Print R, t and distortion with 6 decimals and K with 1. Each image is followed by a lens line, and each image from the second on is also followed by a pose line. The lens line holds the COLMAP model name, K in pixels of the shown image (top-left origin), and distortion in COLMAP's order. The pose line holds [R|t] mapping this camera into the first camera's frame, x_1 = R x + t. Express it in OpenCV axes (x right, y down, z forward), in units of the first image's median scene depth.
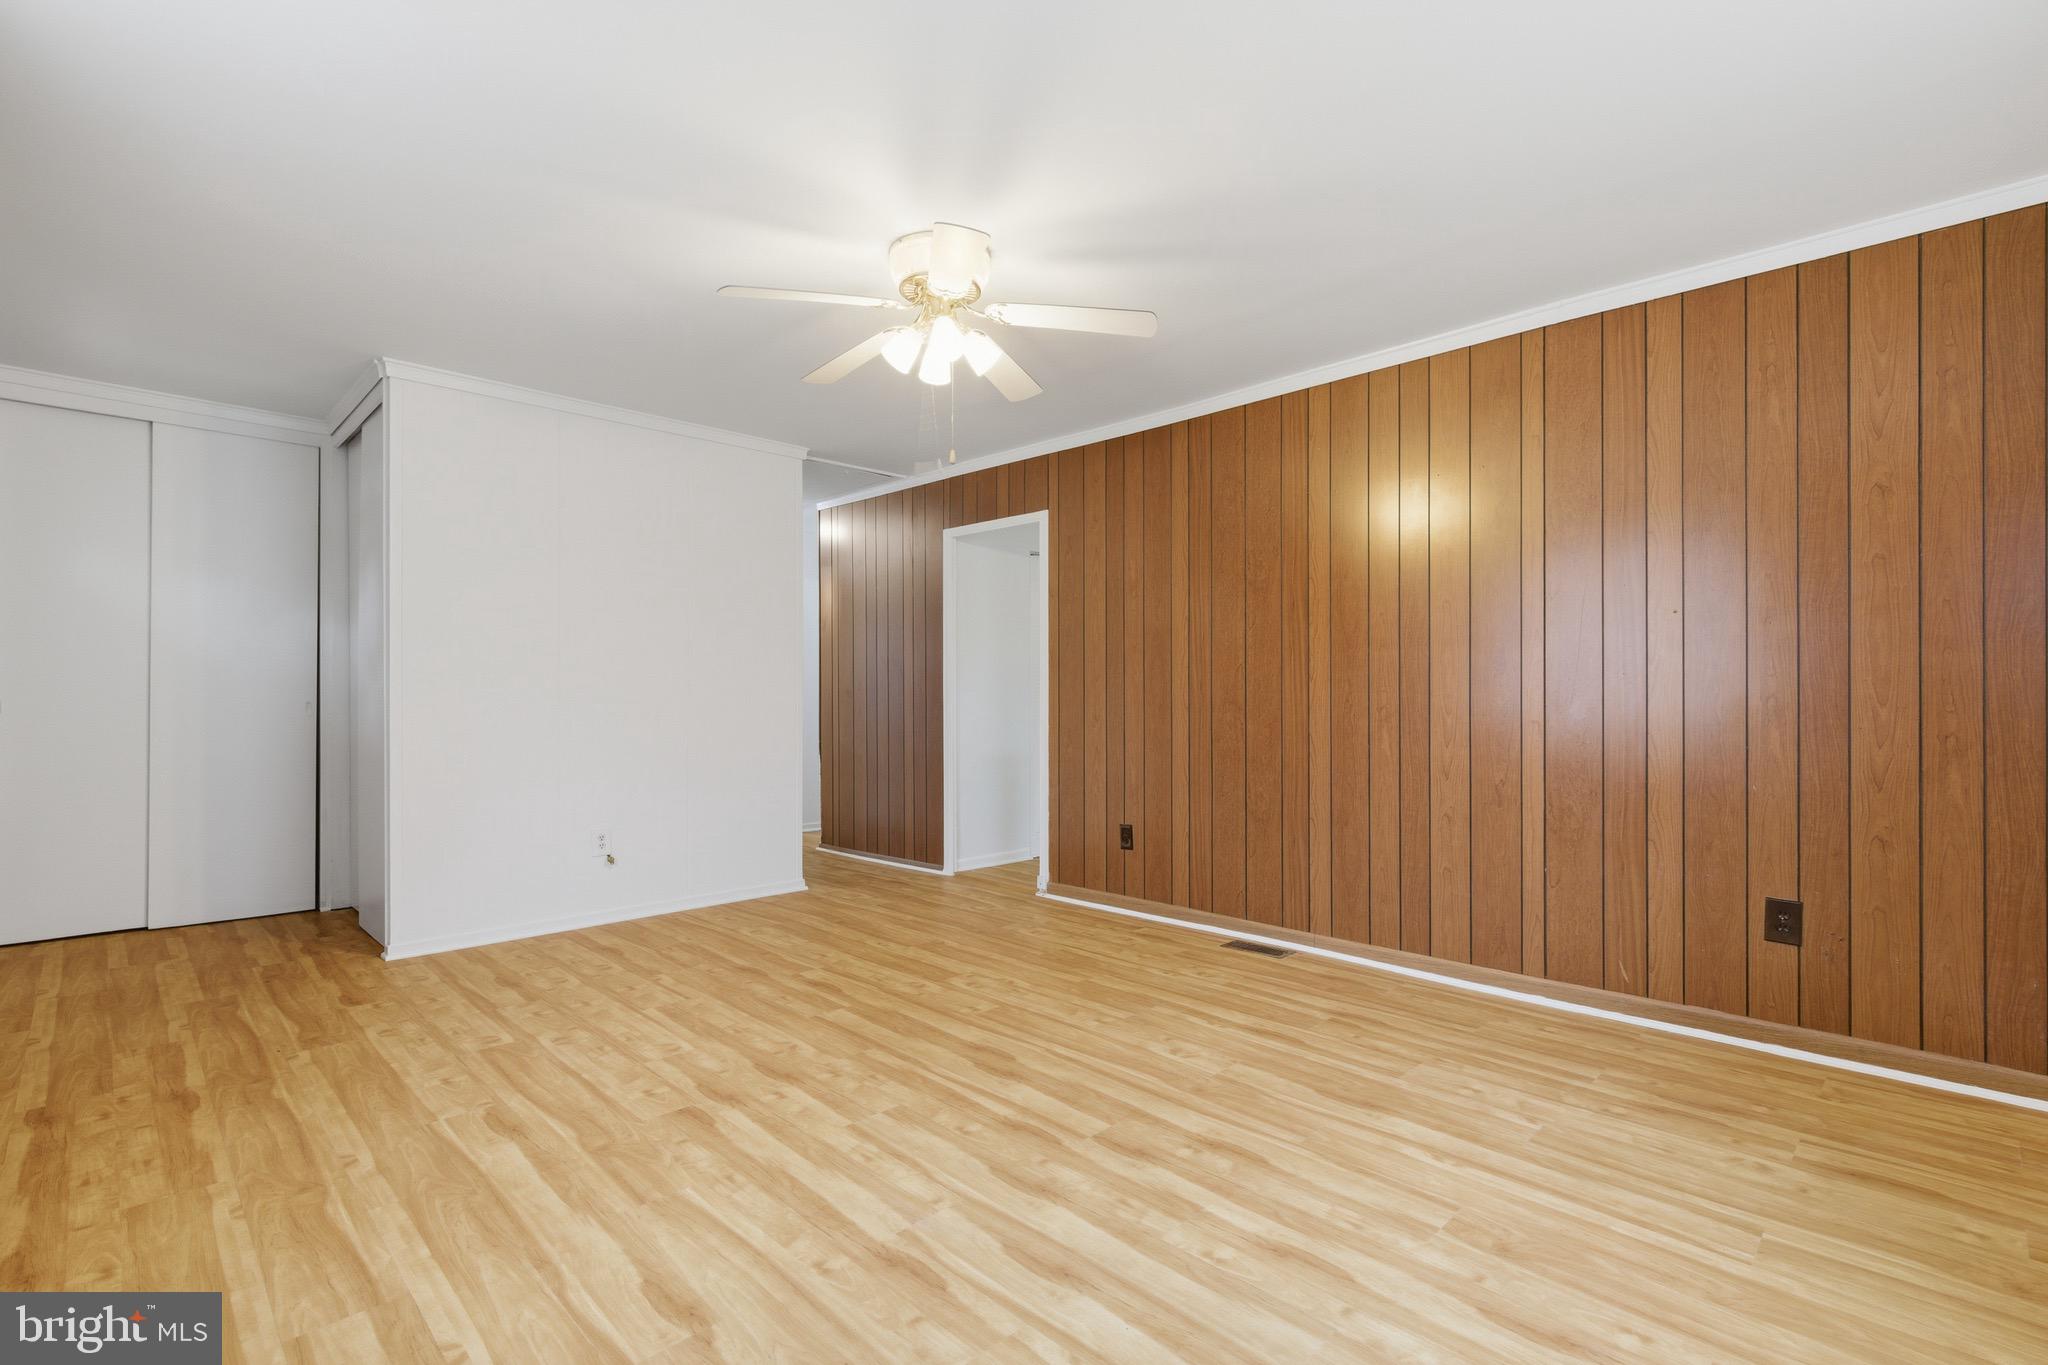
lens RADIAL K [[934.2, 0, 1040.3], [0, 934.2, 685.1], [0, 0, 1]] dist [0.001654, -0.000884]
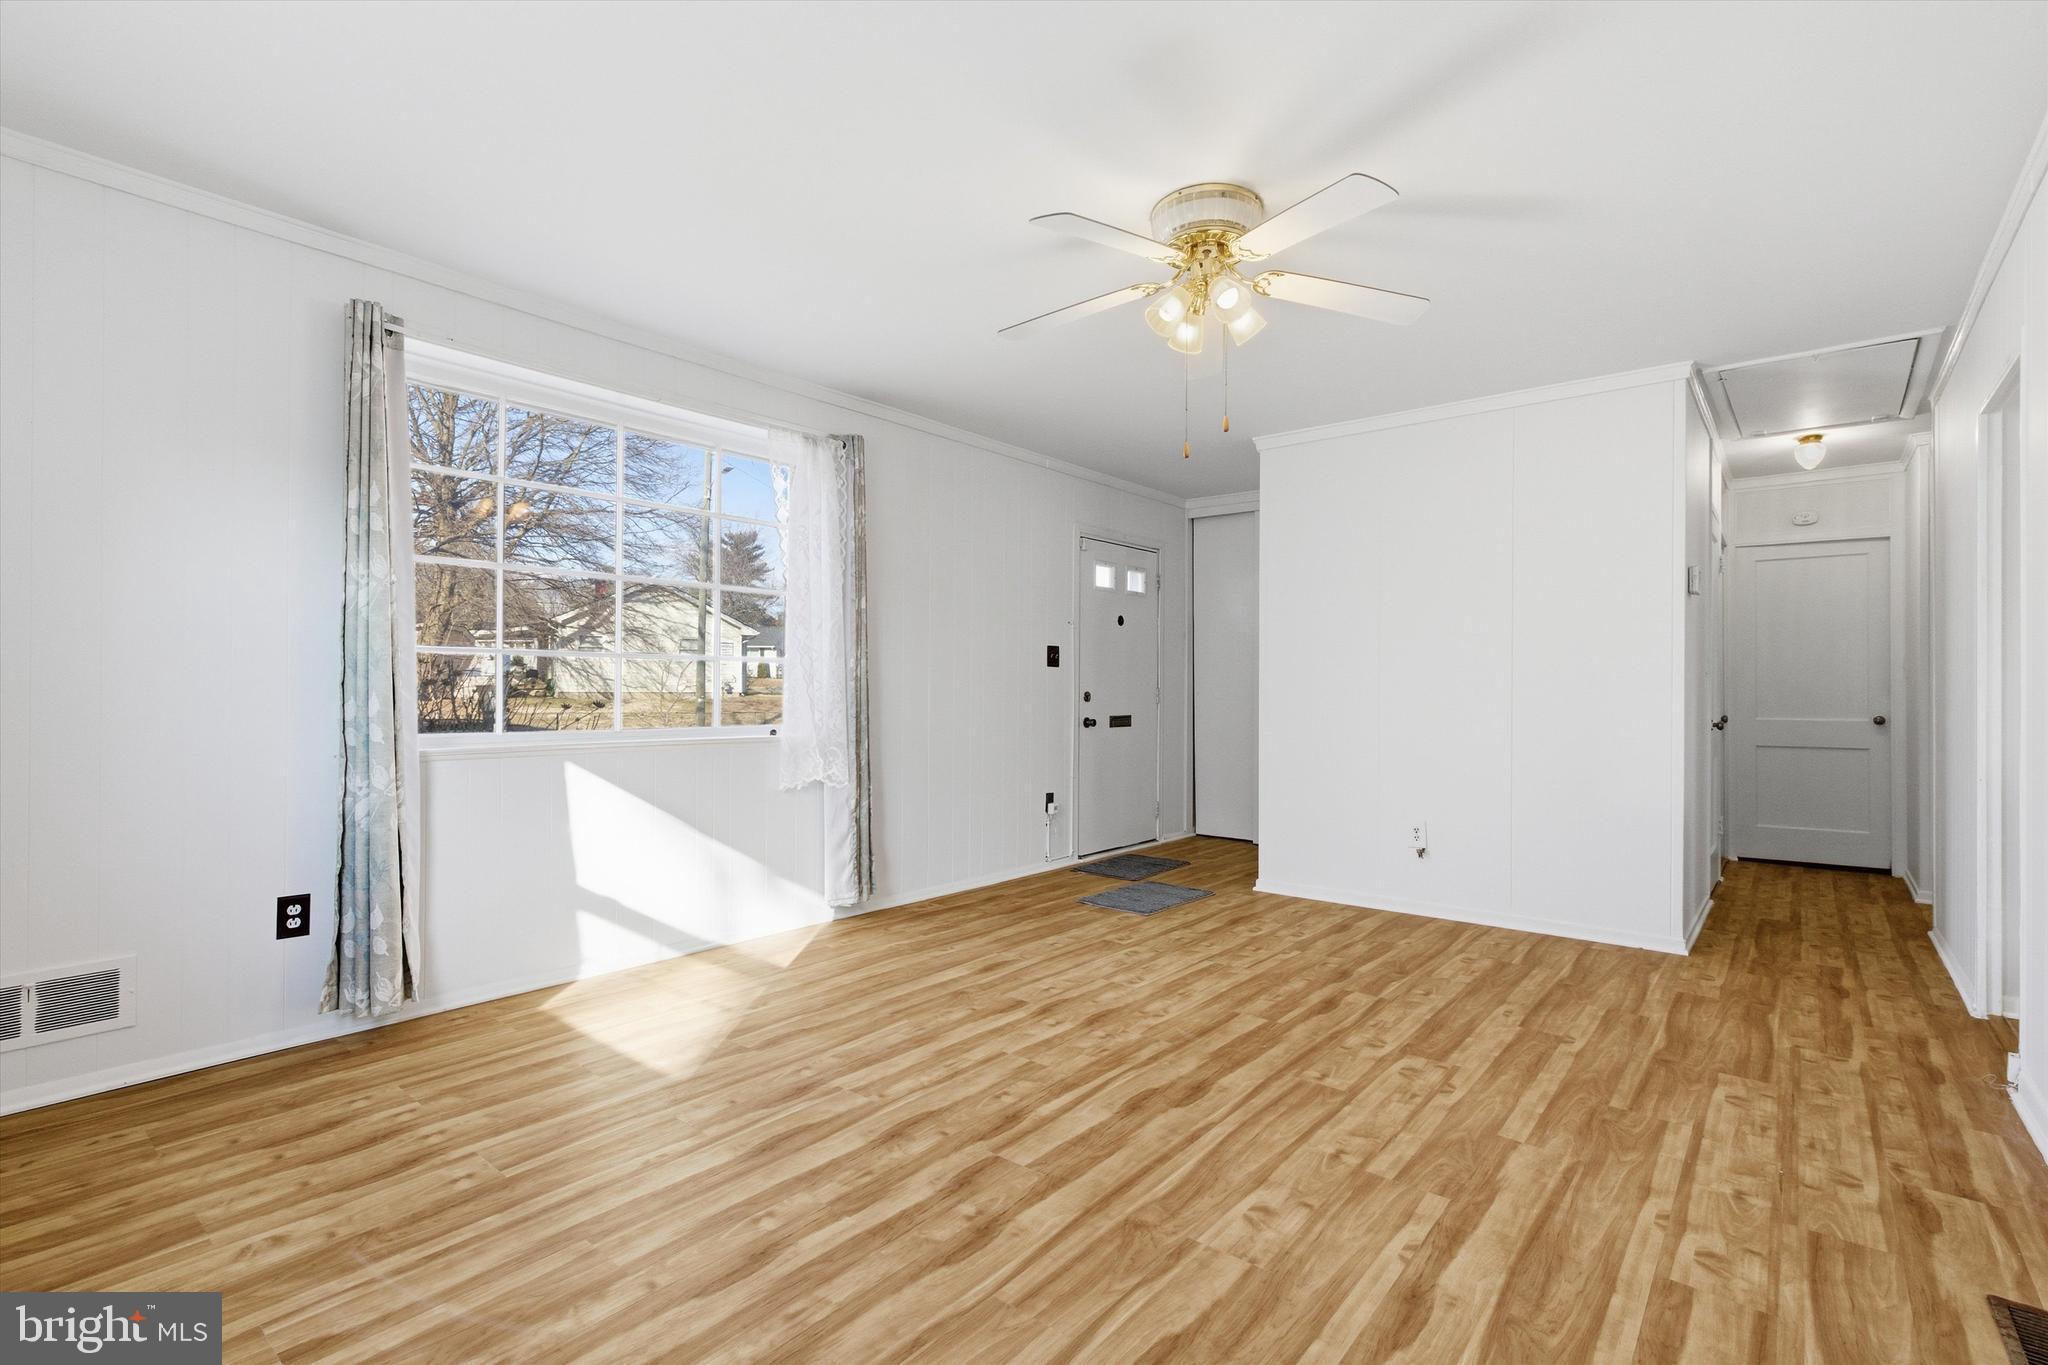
lens RADIAL K [[934.2, 0, 1040.3], [0, 934.2, 685.1], [0, 0, 1]] dist [0.001654, -0.000884]
pose [[0.099351, -0.003892, -0.995045, 0.771537], [0.004028, 0.999986, -0.003509, 0.008083], [0.995044, -0.003659, 0.099365, 0.732274]]
